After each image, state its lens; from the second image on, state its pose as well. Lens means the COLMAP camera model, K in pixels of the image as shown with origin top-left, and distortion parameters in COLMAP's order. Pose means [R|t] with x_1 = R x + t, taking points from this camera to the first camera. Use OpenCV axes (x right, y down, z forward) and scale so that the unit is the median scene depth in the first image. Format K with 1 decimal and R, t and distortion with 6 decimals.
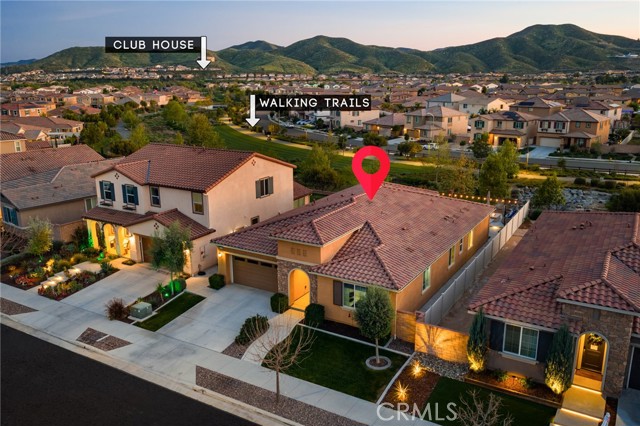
lens RADIAL K [[532.8, 0, 320.0], [0, 532.8, 213.0], [0, 0, 1]] dist [0.002674, -0.006649]
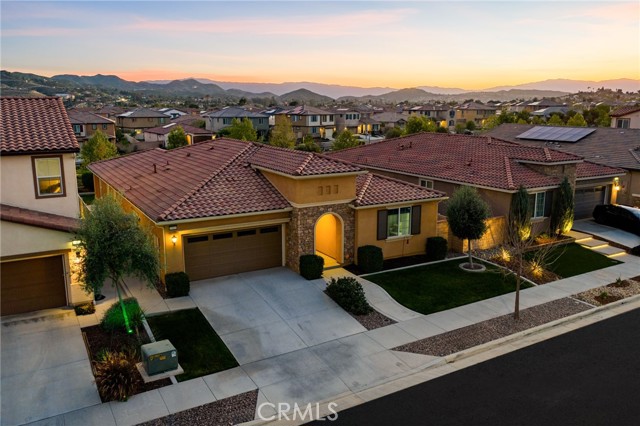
lens RADIAL K [[532.8, 0, 320.0], [0, 532.8, 213.0], [0, 0, 1]] dist [0.002674, -0.006649]
pose [[0.480057, -0.169260, 0.860753, -0.544148], [0.219019, 0.973261, 0.069233, 0.037751], [-0.849456, 0.155285, 0.504292, 0.476598]]
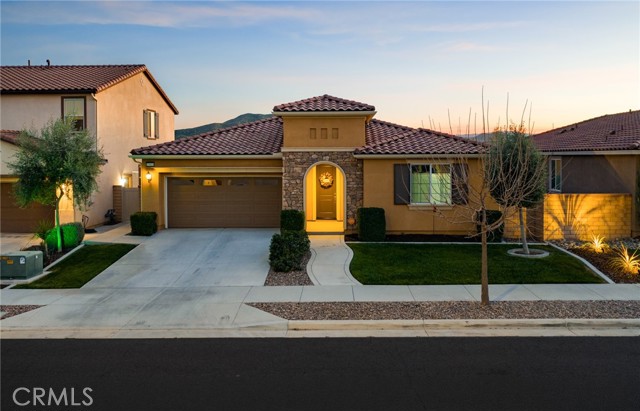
lens RADIAL K [[525.8, 0, 318.9], [0, 525.8, 178.2], [0, 0, 1]] dist [0.003641, 0.001162]
pose [[0.872524, -0.014984, 0.488342, -0.266058], [0.121039, 0.975000, -0.186345, 0.182659], [-0.473341, 0.221698, 0.852525, 0.368817]]
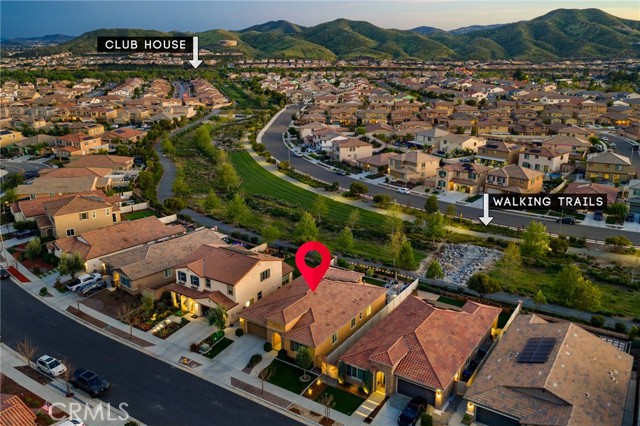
lens RADIAL K [[532.8, 0, 320.0], [0, 532.8, 213.0], [0, 0, 1]] dist [0.002674, -0.006649]
pose [[0.999154, 0.020294, -0.035783, 0.162644], [-0.018751, 0.998902, 0.042943, -0.378863], [0.036615, -0.042235, 0.998437, -0.915419]]
